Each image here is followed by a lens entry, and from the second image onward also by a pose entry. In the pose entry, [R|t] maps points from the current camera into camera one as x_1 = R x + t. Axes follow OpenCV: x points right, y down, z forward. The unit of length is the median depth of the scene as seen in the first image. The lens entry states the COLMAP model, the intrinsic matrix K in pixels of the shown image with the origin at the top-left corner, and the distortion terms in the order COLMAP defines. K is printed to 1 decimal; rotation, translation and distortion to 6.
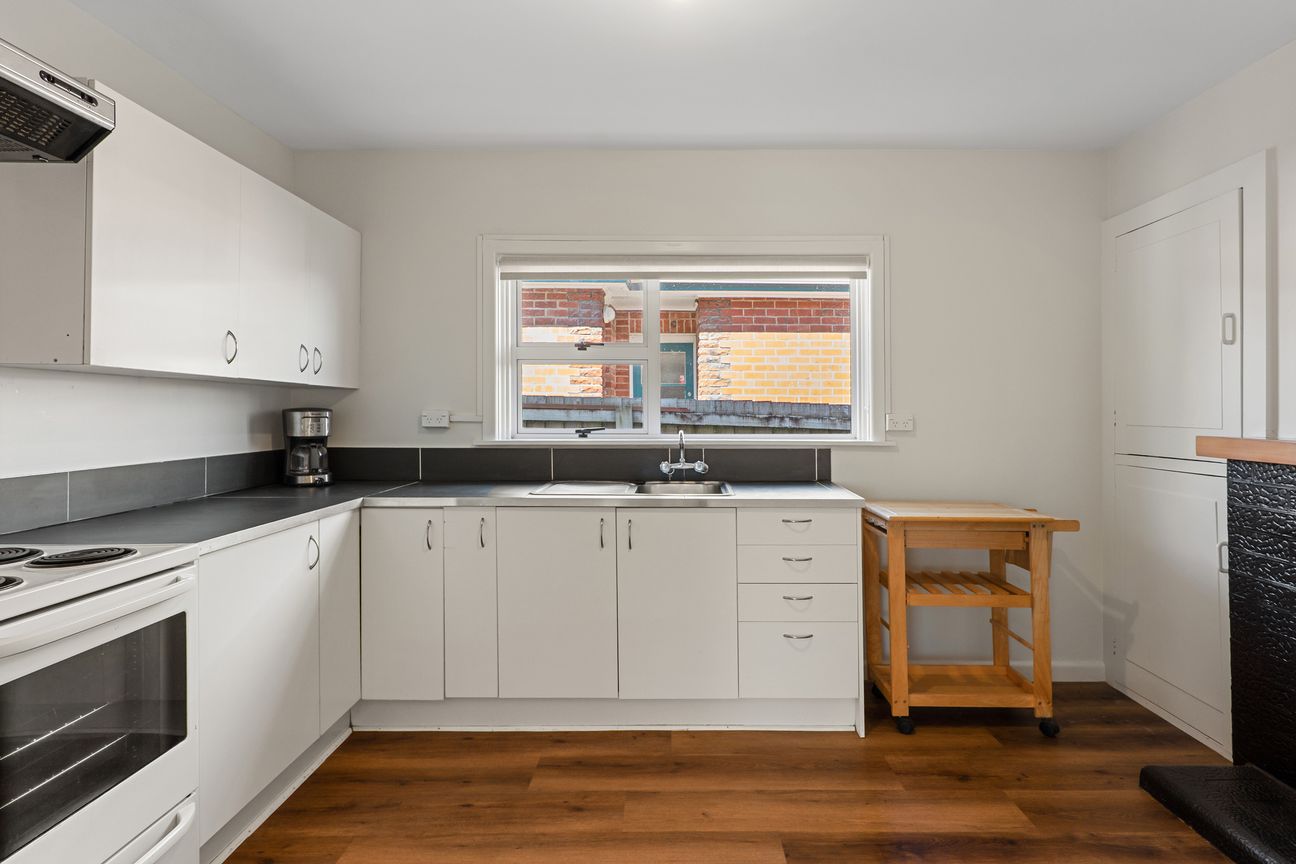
lens RADIAL K [[700.3, 0, 651.3], [0, 700.3, 408.8], [0, 0, 1]] dist [-0.001609, 0.001490]
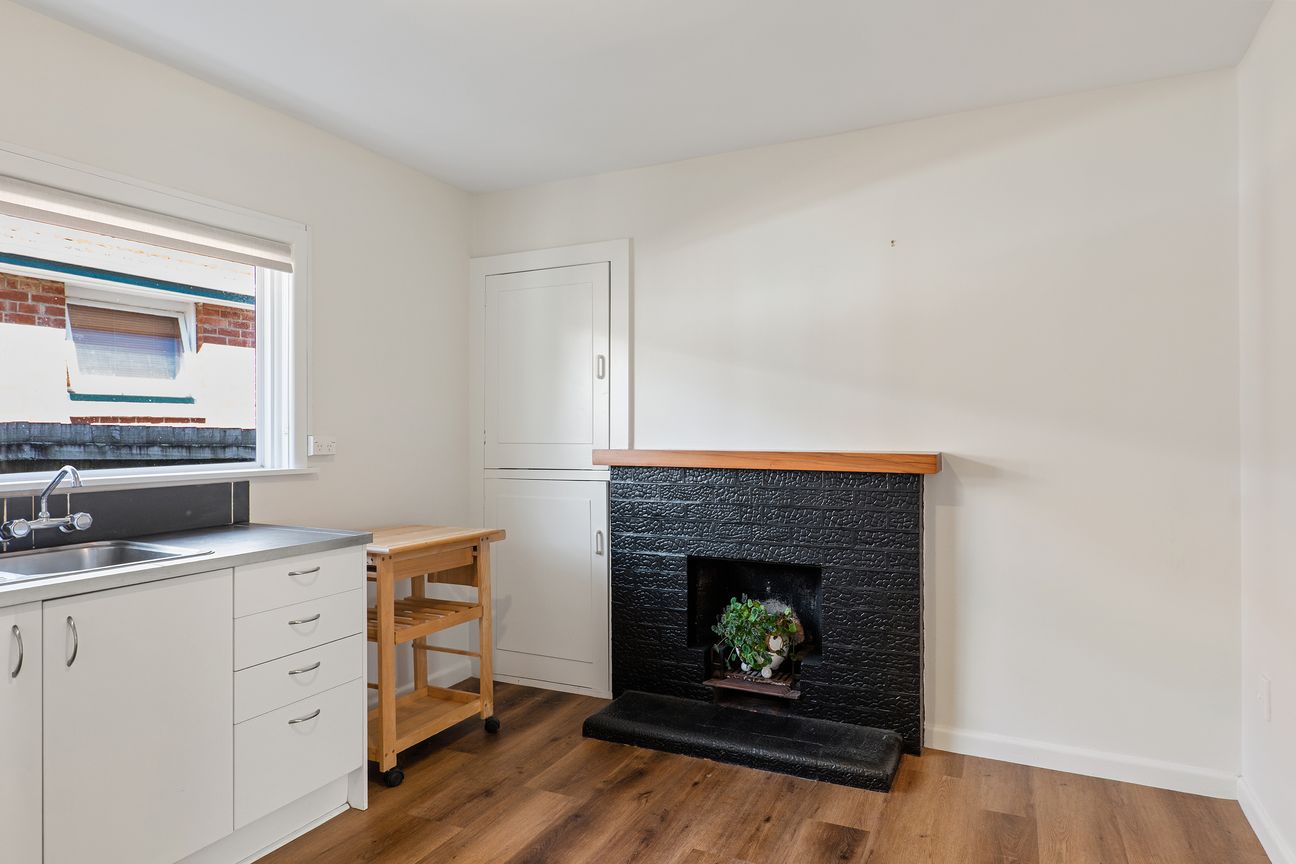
lens RADIAL K [[782.1, 0, 648.0], [0, 782.1, 432.0], [0, 0, 1]] dist [0.001169, 0.001148]
pose [[0.429870, -0.006011, 0.902871, -0.413885], [0.005956, 0.999975, 0.003822, 0.001790], [-0.902871, 0.003735, 0.429896, 0.264949]]
